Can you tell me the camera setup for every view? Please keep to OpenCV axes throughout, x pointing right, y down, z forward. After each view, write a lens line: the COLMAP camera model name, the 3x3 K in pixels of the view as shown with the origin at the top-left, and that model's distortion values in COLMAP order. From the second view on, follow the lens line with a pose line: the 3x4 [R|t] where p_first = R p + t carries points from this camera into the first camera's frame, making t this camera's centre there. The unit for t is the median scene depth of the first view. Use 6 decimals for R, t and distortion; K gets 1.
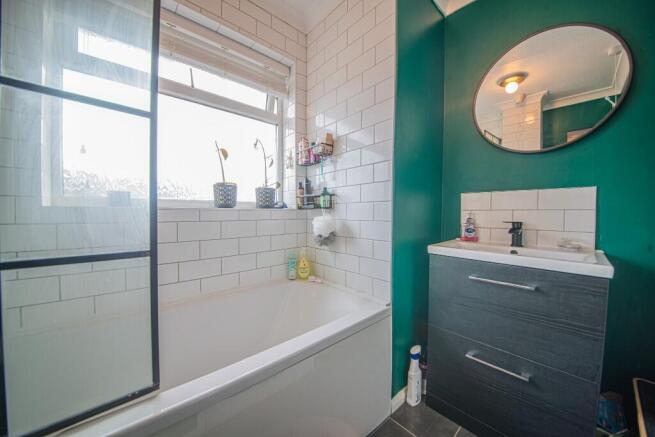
lens RADIAL K [[241.8, 0, 327.5], [0, 241.8, 218.5], [0, 0, 1]] dist [0.019577, -0.000009]
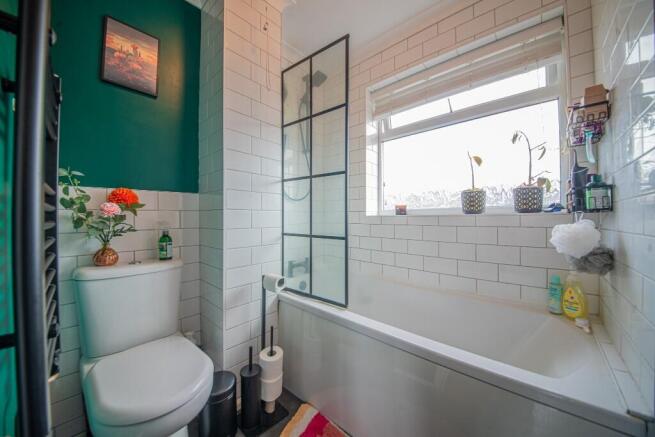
lens RADIAL K [[231.4, 0, 327.5], [0, 231.4, 218.5], [0, 0, 1]] dist [-0.000729, -0.000072]
pose [[0.126637, -0.002939, -0.991945, 0.466136], [-0.024622, 0.999678, -0.006105, -0.003208], [0.991643, 0.025197, 0.126524, 0.273631]]
